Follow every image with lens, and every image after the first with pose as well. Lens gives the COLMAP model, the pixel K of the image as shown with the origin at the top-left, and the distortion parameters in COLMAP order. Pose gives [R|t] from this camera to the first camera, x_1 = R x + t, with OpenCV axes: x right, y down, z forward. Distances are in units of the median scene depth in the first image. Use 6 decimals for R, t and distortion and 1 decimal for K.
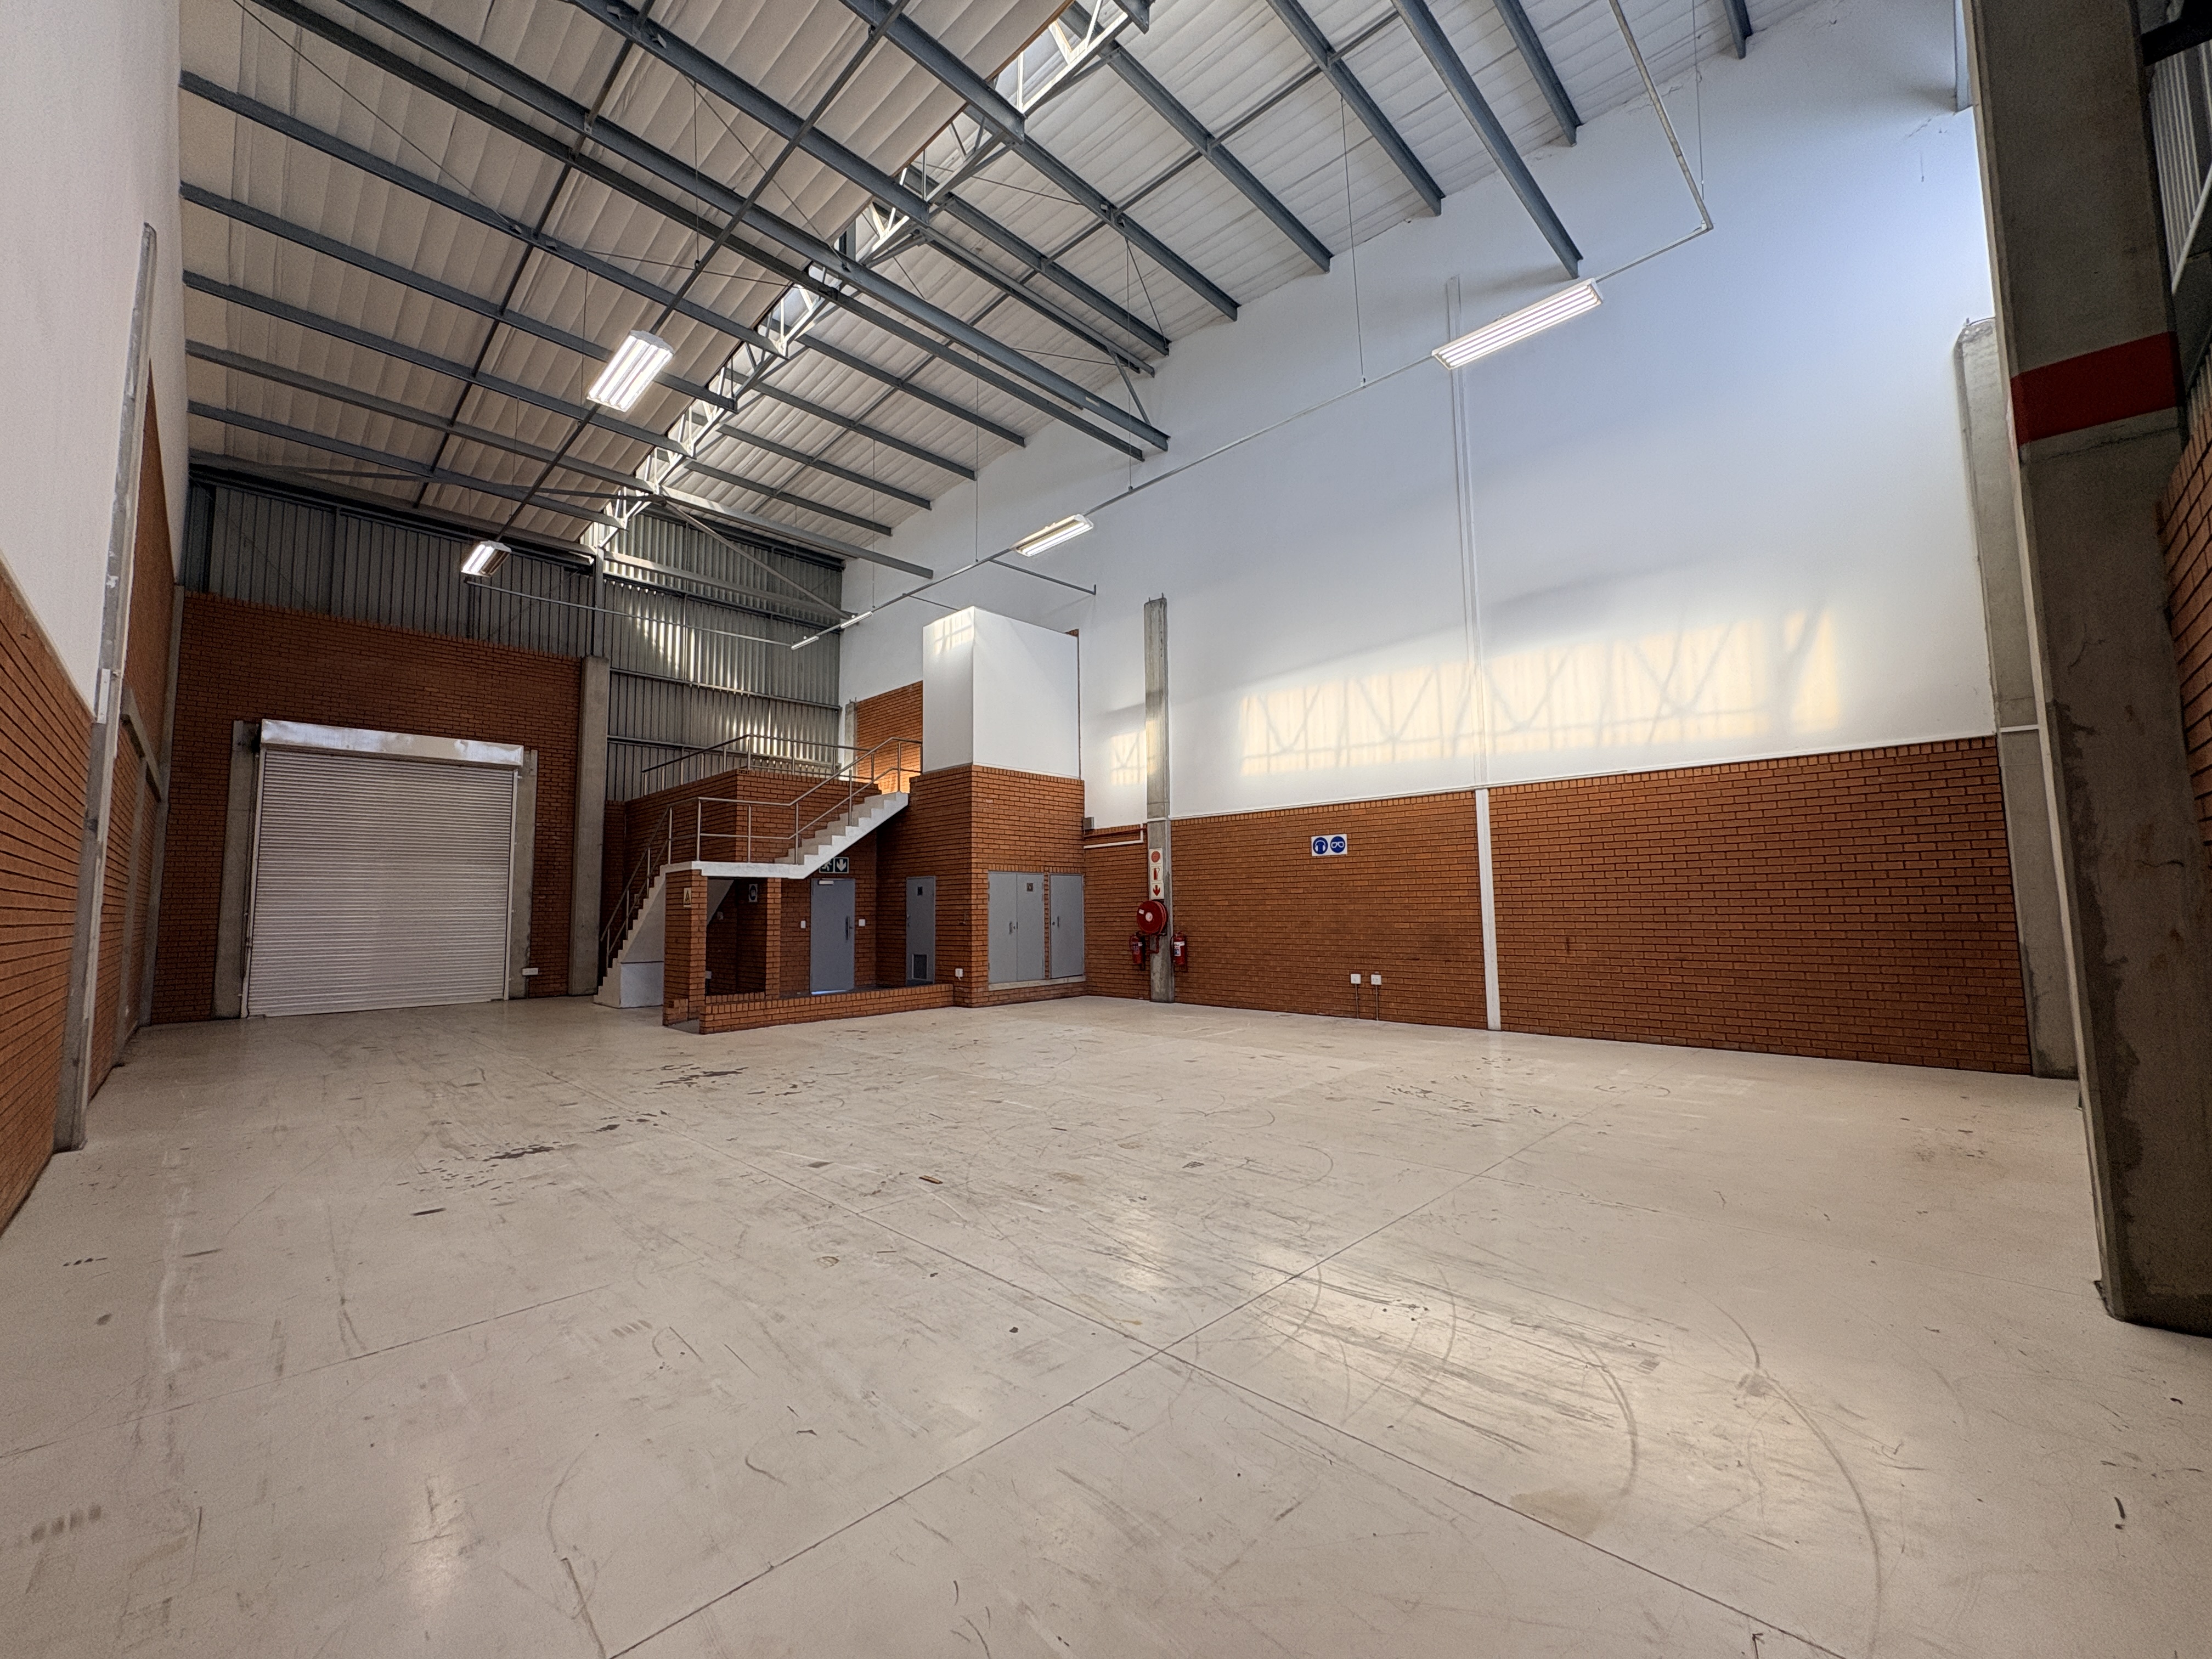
lens RADIAL K [[880.3, 0, 1103.4], [0, 880.3, 827.9], [0, 0, 1]] dist [-0.000801, 0.000160]
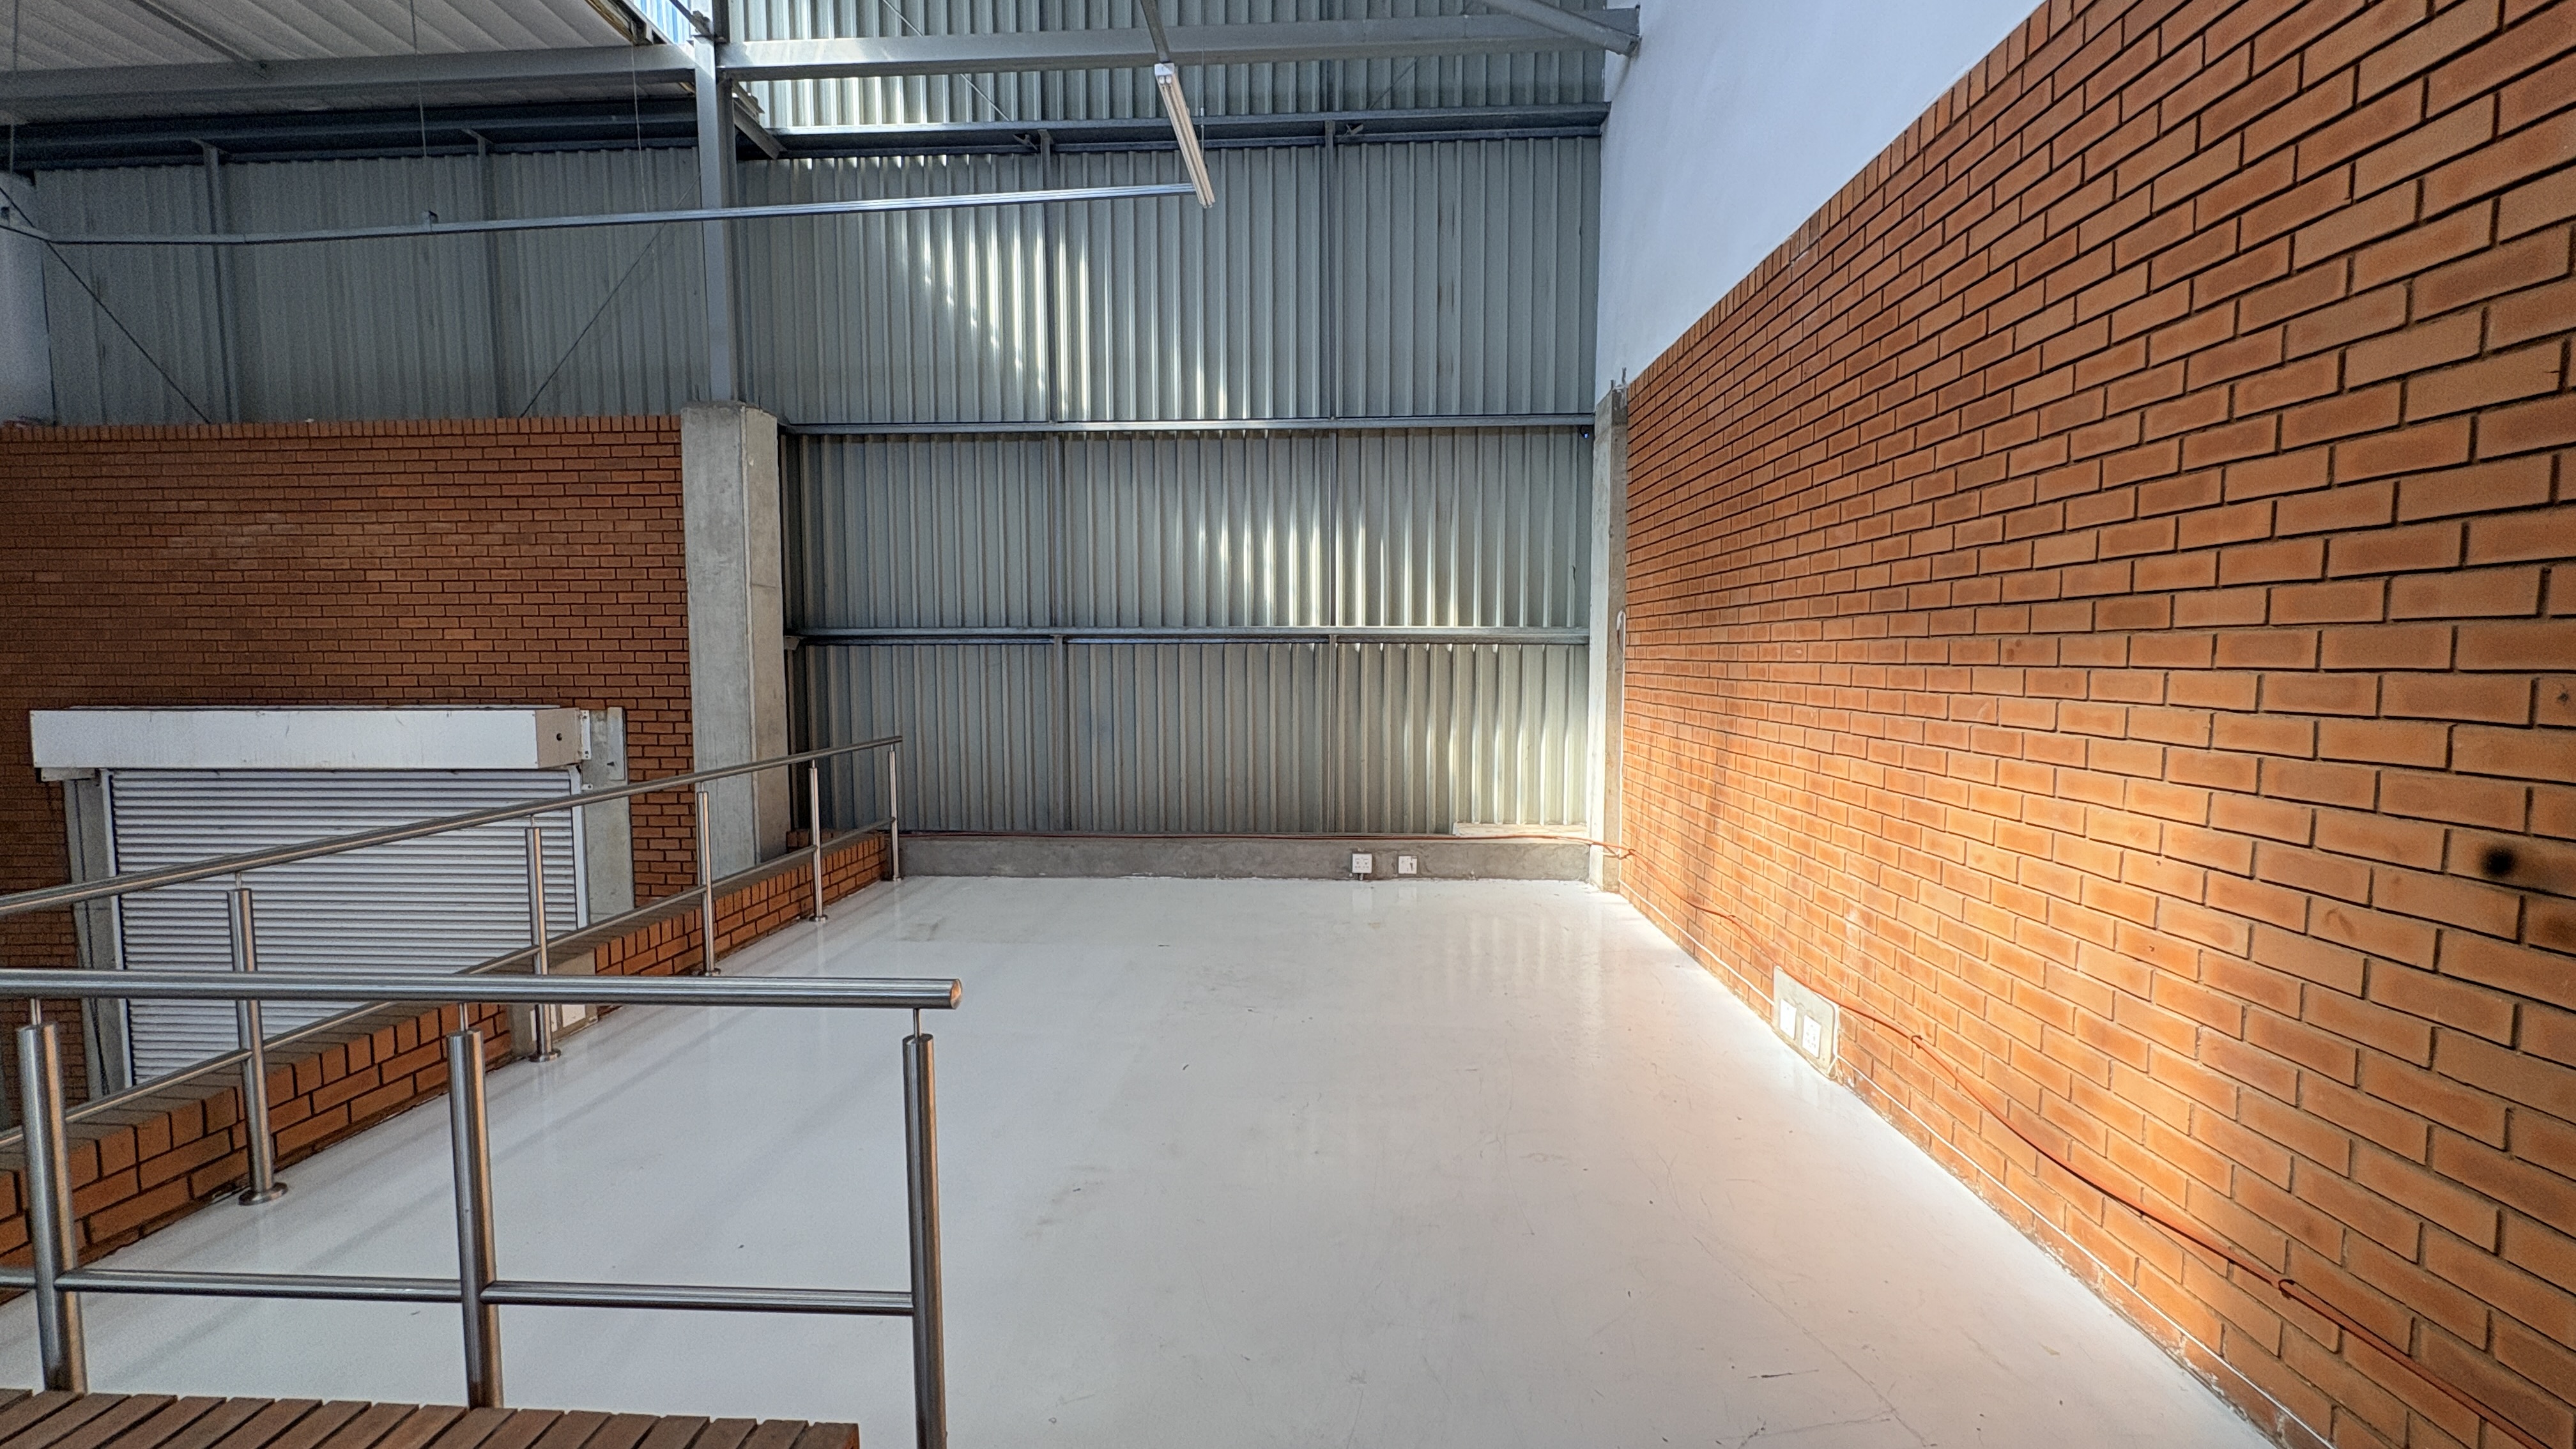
lens RADIAL K [[1024.1, 0, 1273.4], [0, 1024.1, 730.4], [0, 0, 1]] dist [-0.001195, 0.000193]
pose [[0.659110, 0.065774, -0.749165, -0.193192], [0.062414, 0.987947, 0.141649, -0.145406], [0.749452, -0.140120, 0.647061, 1.117826]]
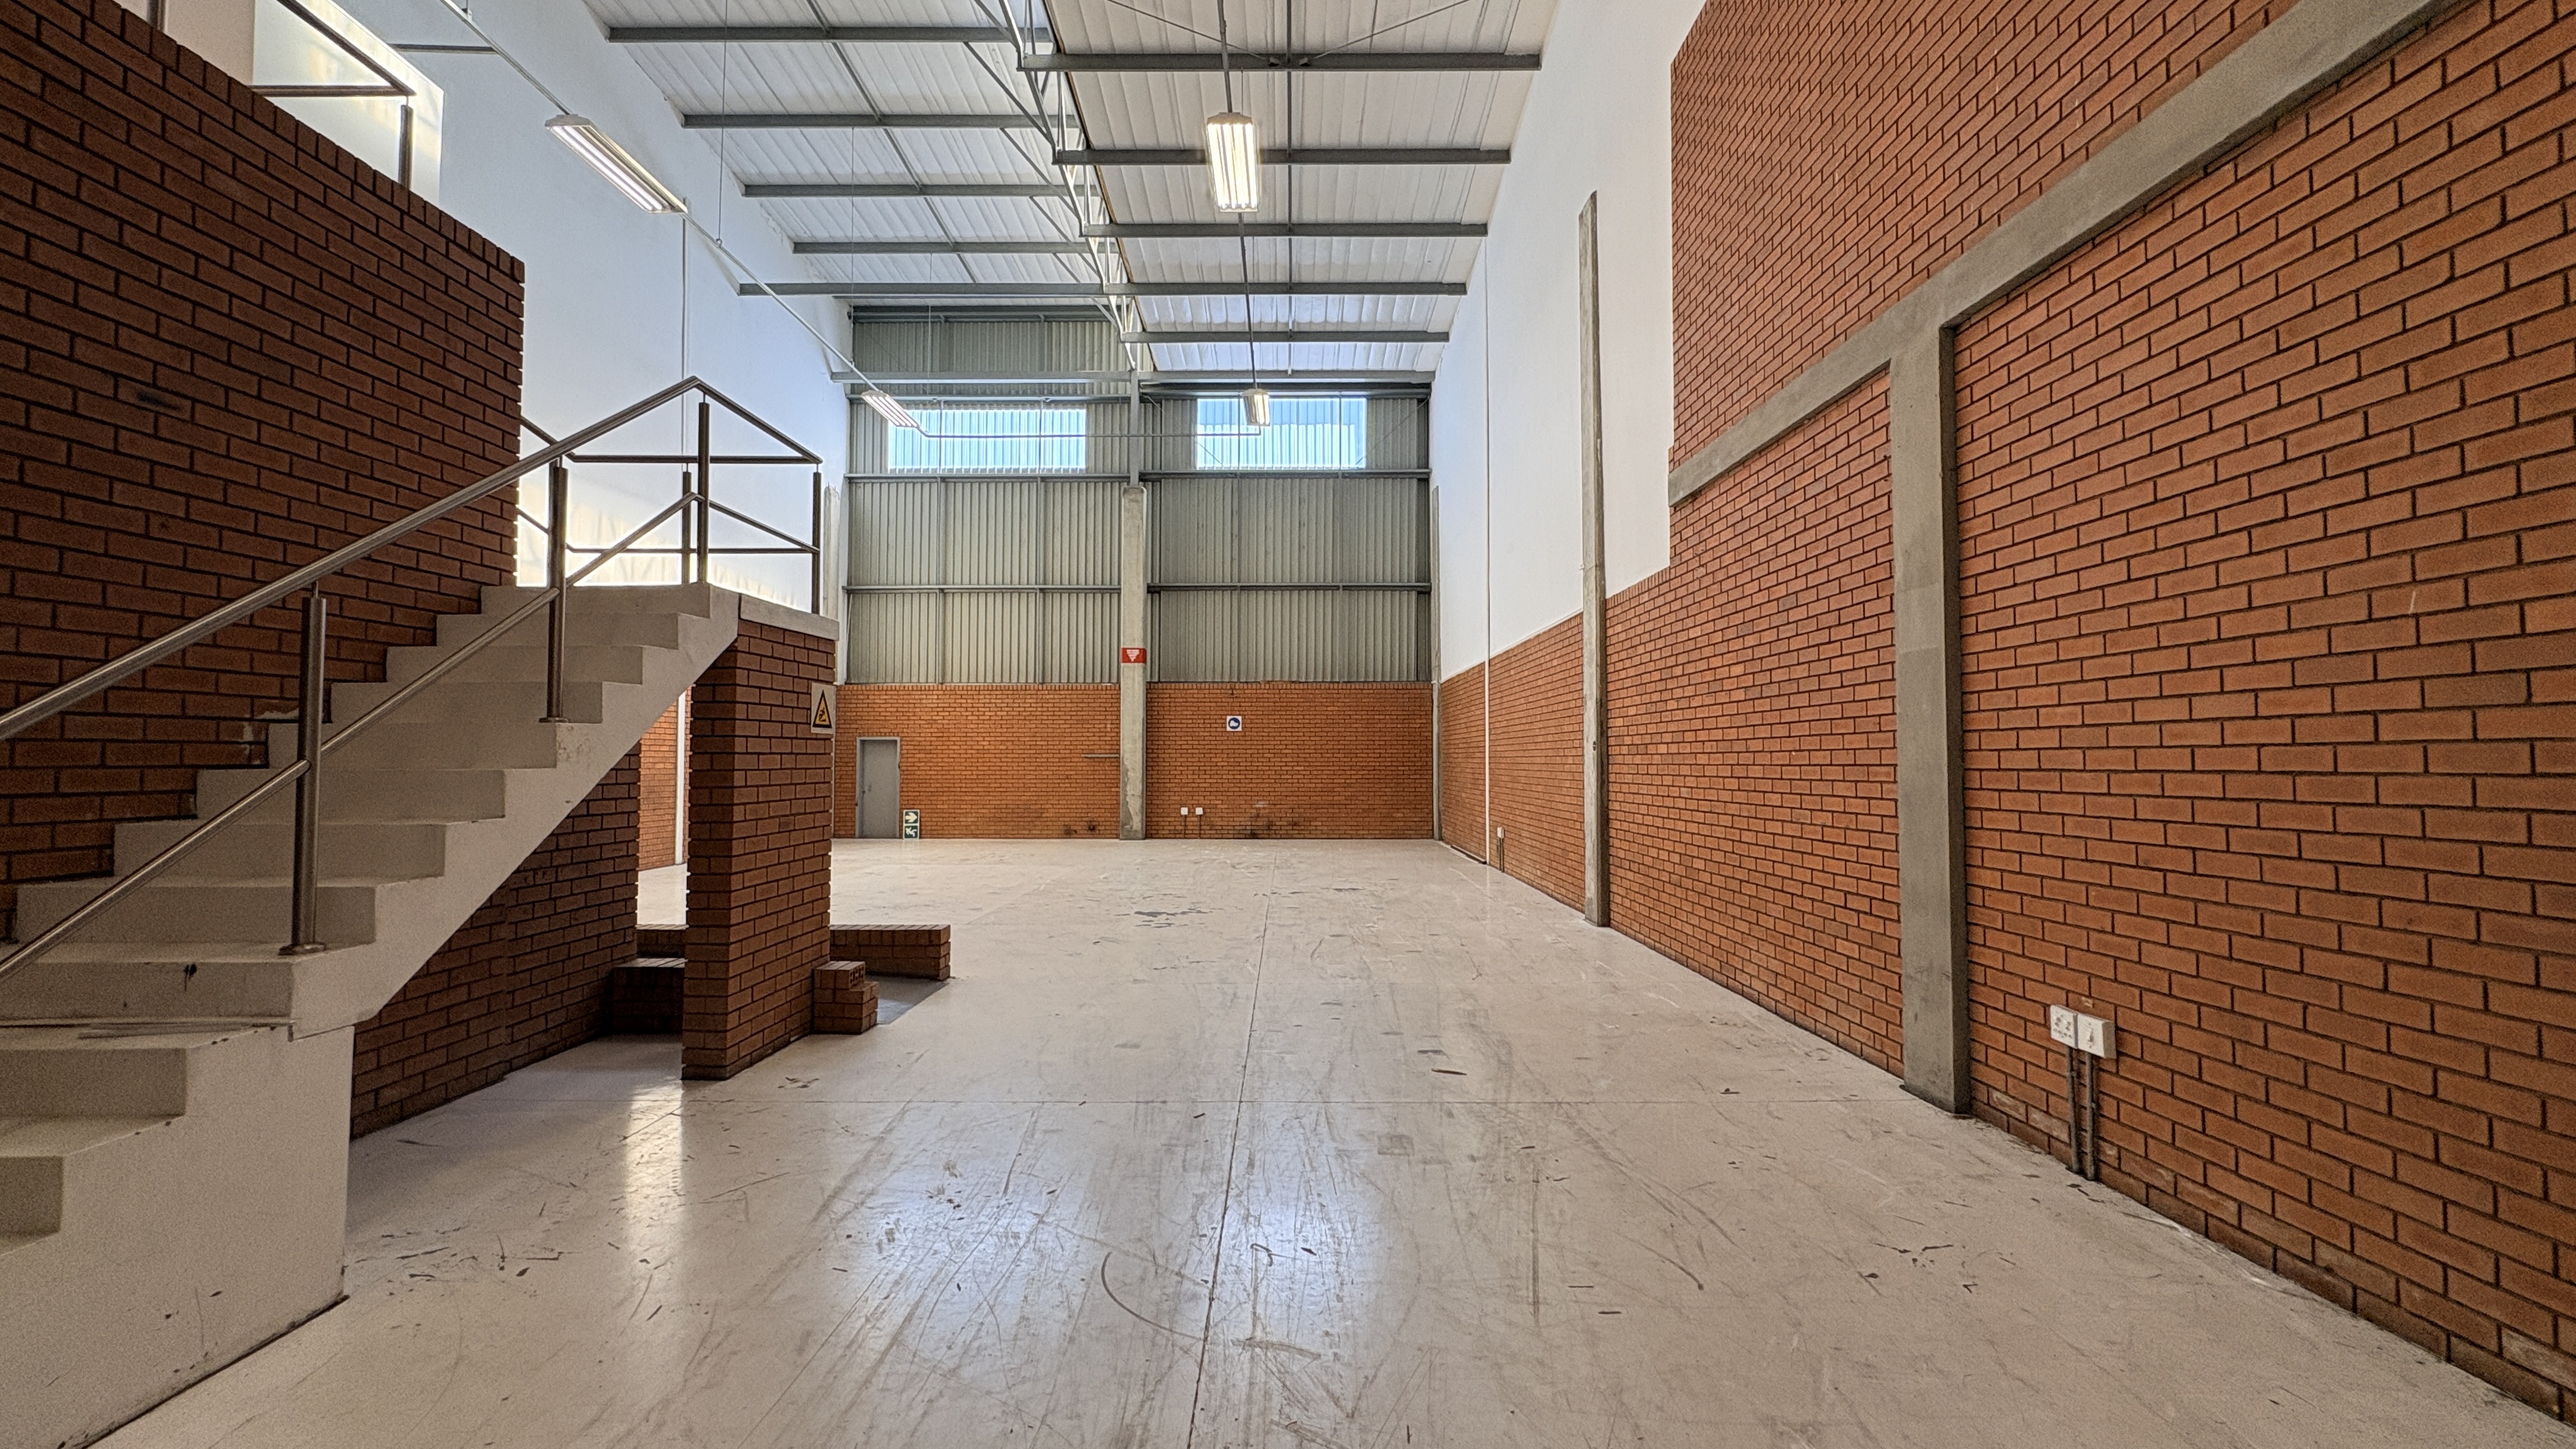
lens RADIAL K [[1024.1, 0, 1283.3], [0, 1024.1, 725.1], [0, 0, 1]] dist [-0.001195, 0.000193]
pose [[-0.697920, 0.039750, 0.715072, -0.842235], [-0.054582, 0.992602, -0.108450, 0.111810], [-0.714093, -0.114719, -0.690587, 1.046185]]
